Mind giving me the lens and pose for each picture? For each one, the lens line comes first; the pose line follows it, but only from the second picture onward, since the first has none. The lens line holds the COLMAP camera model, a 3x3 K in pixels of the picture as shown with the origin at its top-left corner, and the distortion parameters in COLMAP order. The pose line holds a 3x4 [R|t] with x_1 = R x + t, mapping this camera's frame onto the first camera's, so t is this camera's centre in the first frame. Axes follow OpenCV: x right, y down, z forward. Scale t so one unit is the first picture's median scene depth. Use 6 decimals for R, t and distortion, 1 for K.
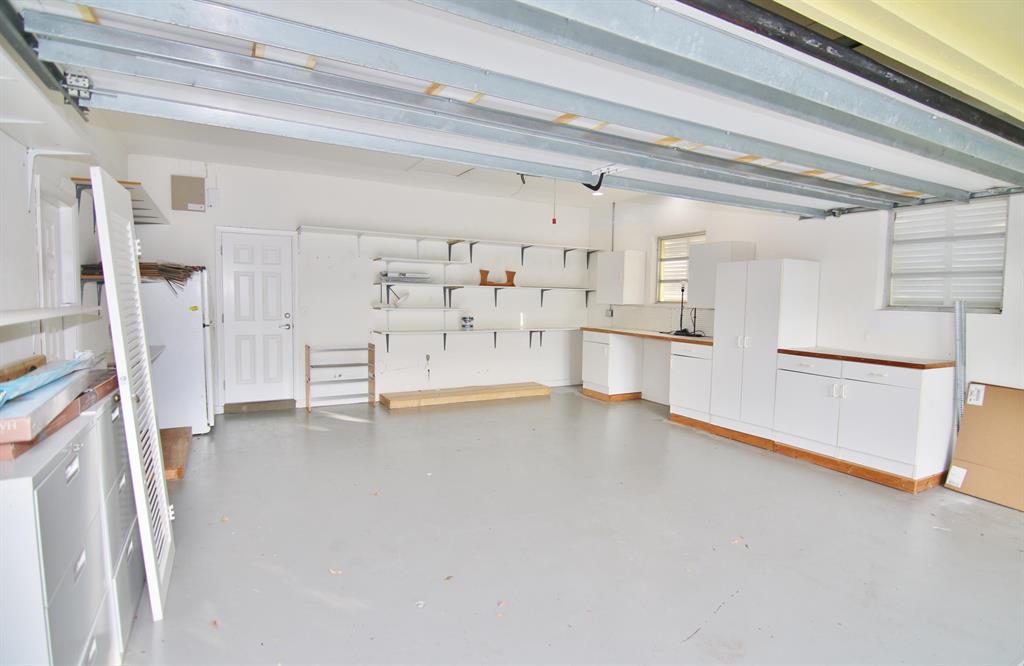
lens RADIAL K [[529.6, 0, 535.5], [0, 529.6, 334.1], [0, 0, 1]] dist [-0.000182, -0.000140]
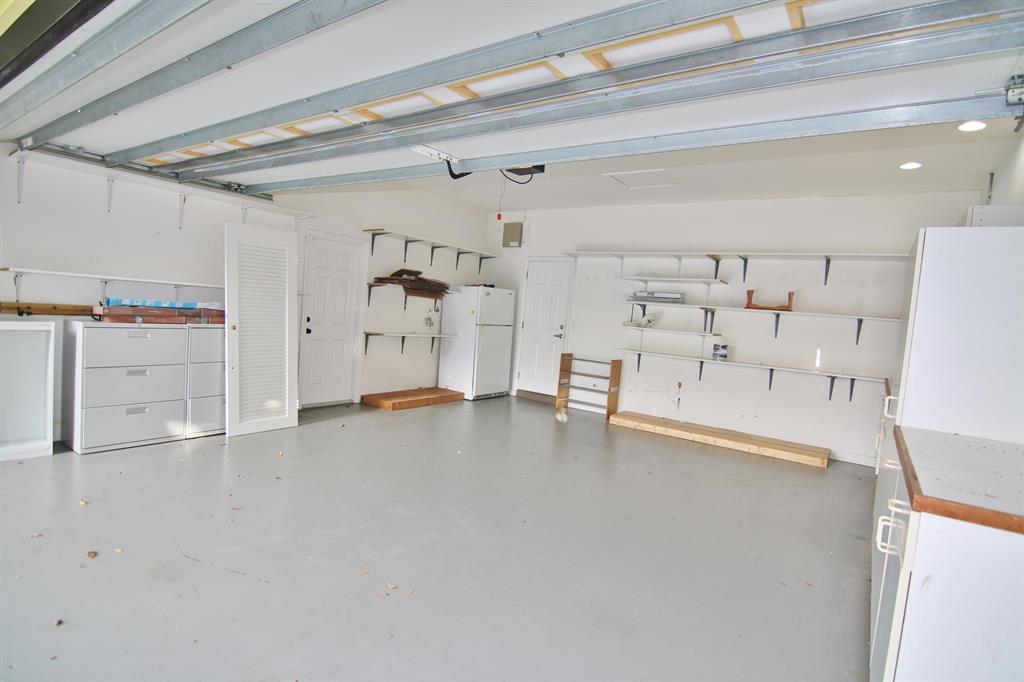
lens RADIAL K [[519.9, 0, 517.0], [0, 519.9, 340.0], [0, 0, 1]] dist [-0.004900, -0.011245]
pose [[0.420191, 0.069676, -0.904757, 0.512027], [-0.138133, 0.990340, 0.012114, -0.005124], [0.896860, 0.119887, 0.425756, 0.370509]]
